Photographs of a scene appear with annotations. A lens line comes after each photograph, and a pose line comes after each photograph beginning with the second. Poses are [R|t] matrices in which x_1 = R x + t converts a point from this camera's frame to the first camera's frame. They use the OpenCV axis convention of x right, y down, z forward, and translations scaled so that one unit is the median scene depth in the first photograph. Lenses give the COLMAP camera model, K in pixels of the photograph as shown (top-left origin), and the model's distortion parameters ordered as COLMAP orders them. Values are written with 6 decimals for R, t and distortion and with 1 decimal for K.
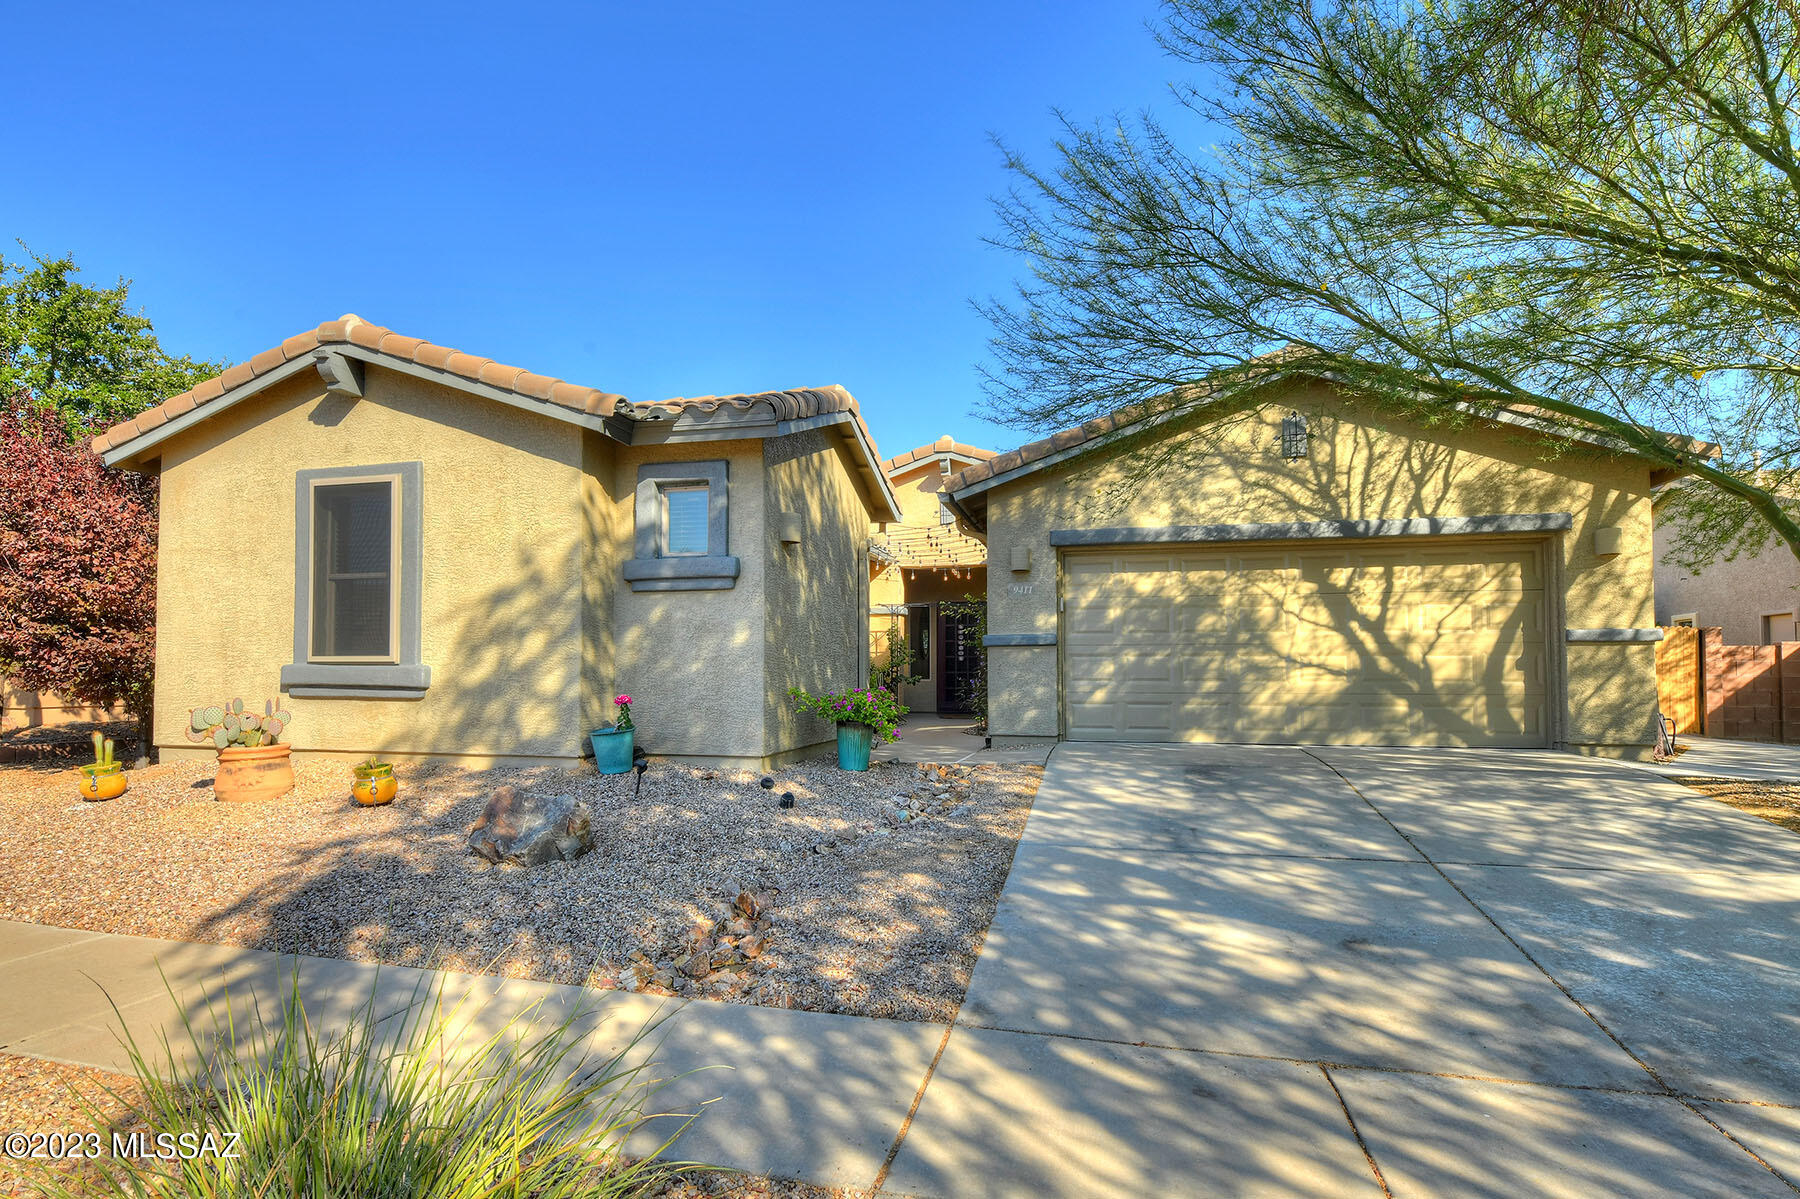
lens RADIAL K [[893.2, 0, 876.5], [0, 893.2, 682.0], [0, 0, 1]] dist [0.002887, -0.000494]
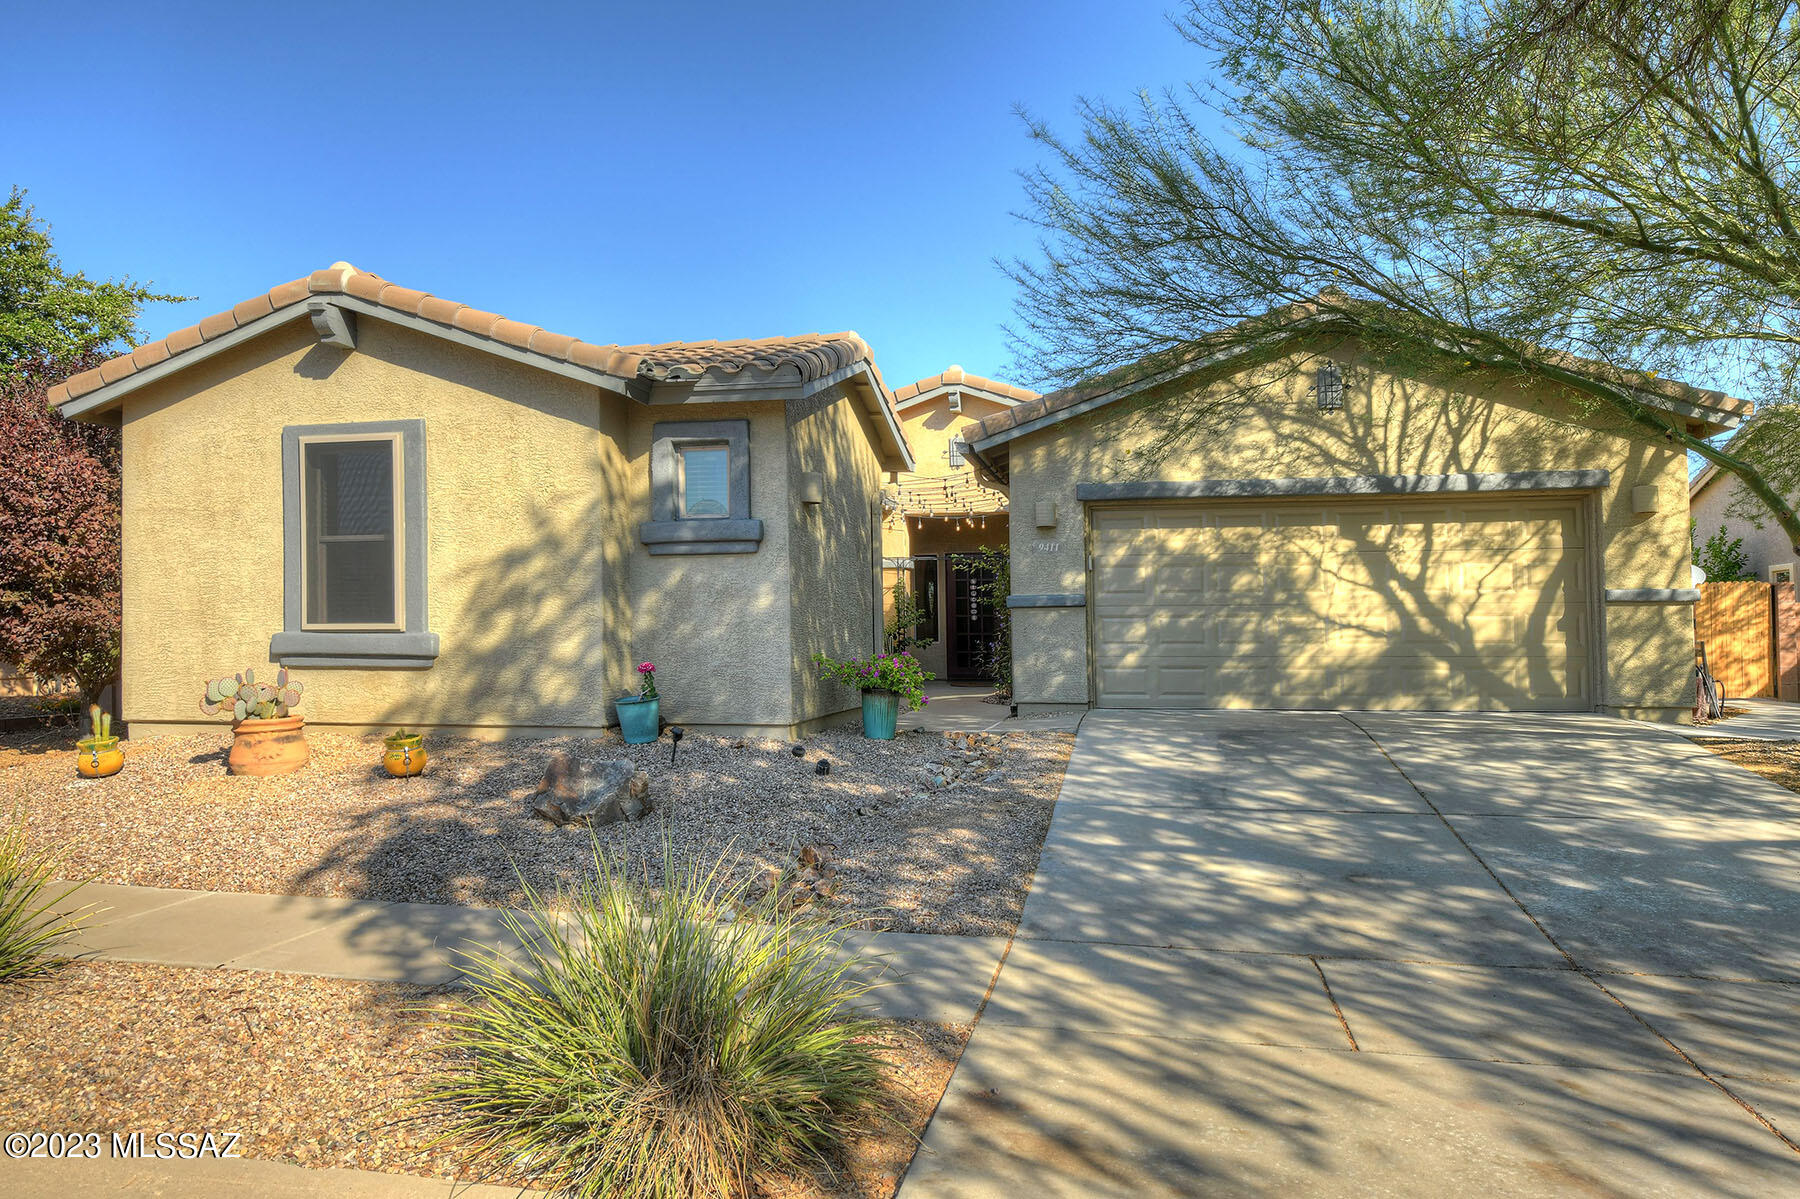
lens RADIAL K [[1126.3, 0, 898.8], [0, 1126.3, 604.5], [0, 0, 1]] dist [-0.004401, 0.045093]
pose [[0.999146, -0.004343, 0.041086, -0.051130], [0.005713, 0.999430, -0.033284, -0.005618], [-0.040918, 0.033490, 0.998601, -0.208680]]
